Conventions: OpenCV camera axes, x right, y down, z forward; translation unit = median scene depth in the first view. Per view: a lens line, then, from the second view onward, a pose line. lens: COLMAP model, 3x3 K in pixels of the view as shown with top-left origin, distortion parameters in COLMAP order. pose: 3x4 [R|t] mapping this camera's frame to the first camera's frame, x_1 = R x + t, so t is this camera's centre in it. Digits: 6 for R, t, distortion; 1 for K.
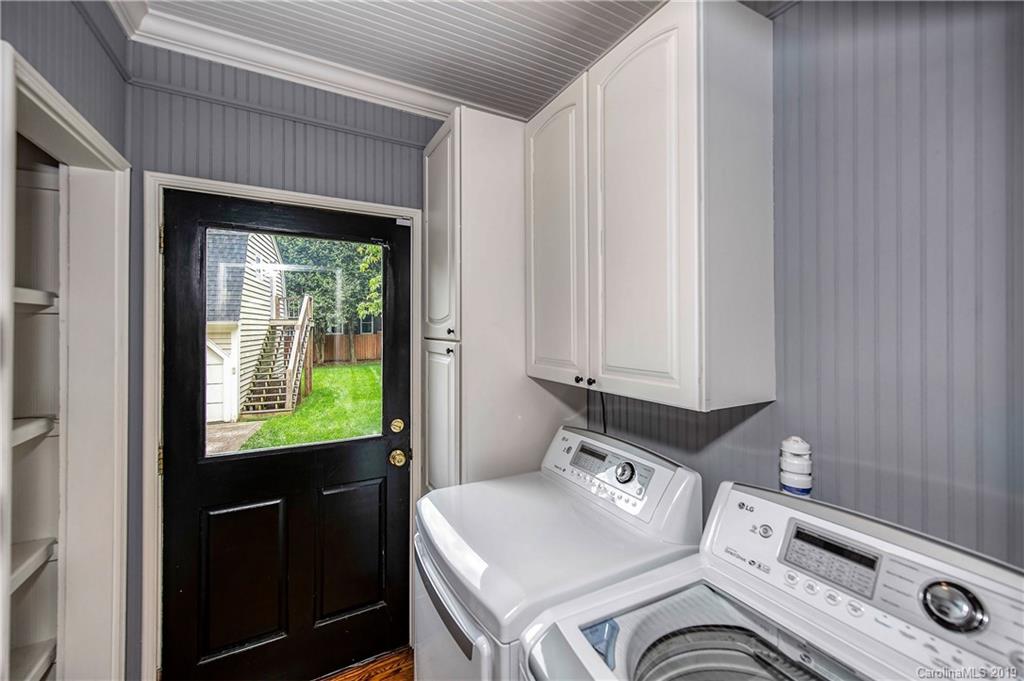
lens RADIAL K [[415.2, 0, 513.0], [0, 415.2, 327.9], [0, 0, 1]] dist [0.007391, -0.002847]
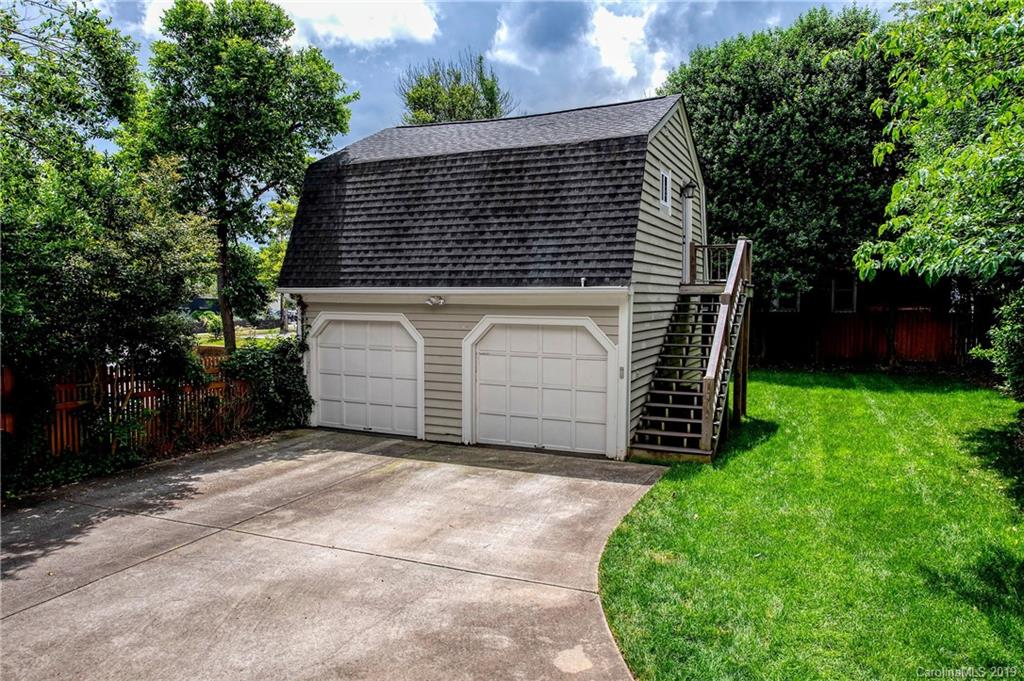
lens RADIAL K [[706.9, 0, 512.1], [0, 706.9, 342.9], [0, 0, 1]] dist [0.001398, 0.000320]
pose [[0.719826, 0.050511, -0.692315, -0.085152], [-0.007872, 0.997879, 0.064621, -0.001345], [0.694110, -0.041066, 0.718697, 0.160092]]
